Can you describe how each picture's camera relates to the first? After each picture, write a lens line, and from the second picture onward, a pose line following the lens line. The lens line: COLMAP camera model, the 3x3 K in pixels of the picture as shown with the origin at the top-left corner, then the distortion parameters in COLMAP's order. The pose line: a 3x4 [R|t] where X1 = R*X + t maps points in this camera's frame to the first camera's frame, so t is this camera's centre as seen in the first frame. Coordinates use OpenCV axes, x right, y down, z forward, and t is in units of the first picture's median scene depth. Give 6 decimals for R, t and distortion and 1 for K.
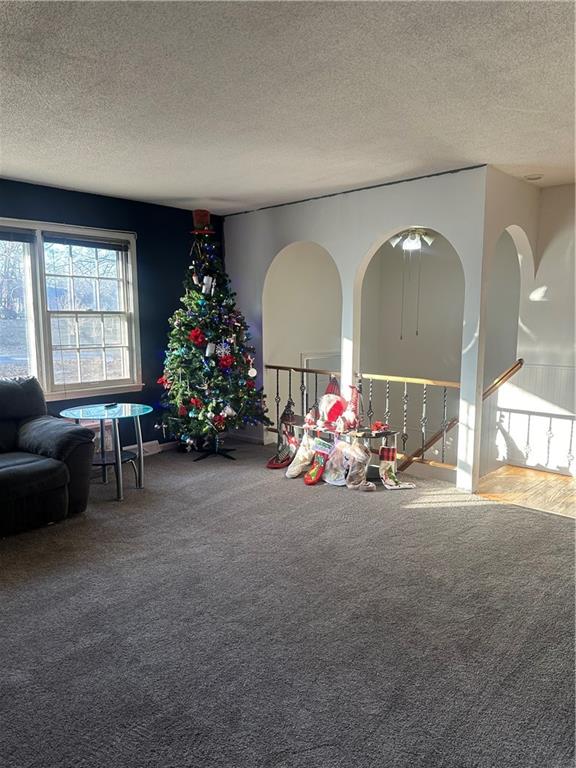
lens RADIAL K [[548.3, 0, 291.9], [0, 548.3, 388.0], [0, 0, 1]] dist [0.066120, -0.070240]
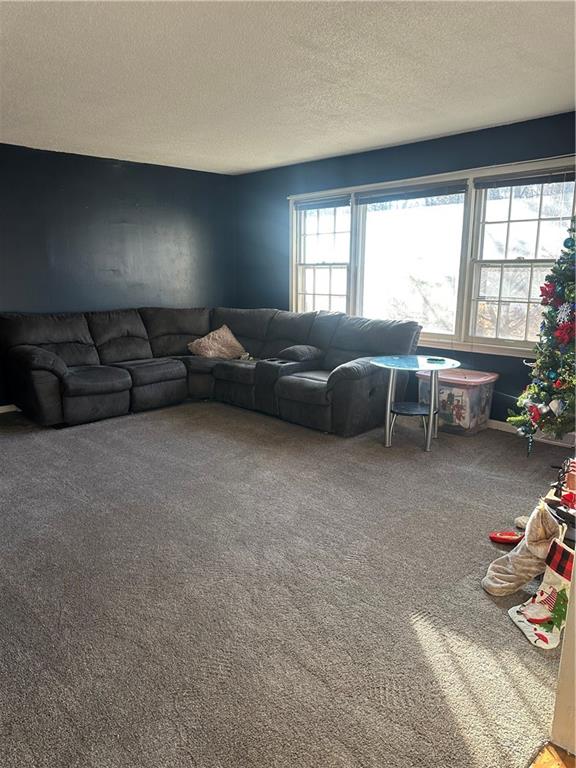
lens RADIAL K [[548.3, 0, 283.9], [0, 548.3, 390.2], [0, 0, 1]] dist [0.066120, -0.070240]
pose [[-0.064147, 0.224179, -0.972435, 0.613589], [-0.126319, 0.964780, 0.230746, -0.102947], [0.989913, 0.137639, -0.033570, 0.741723]]
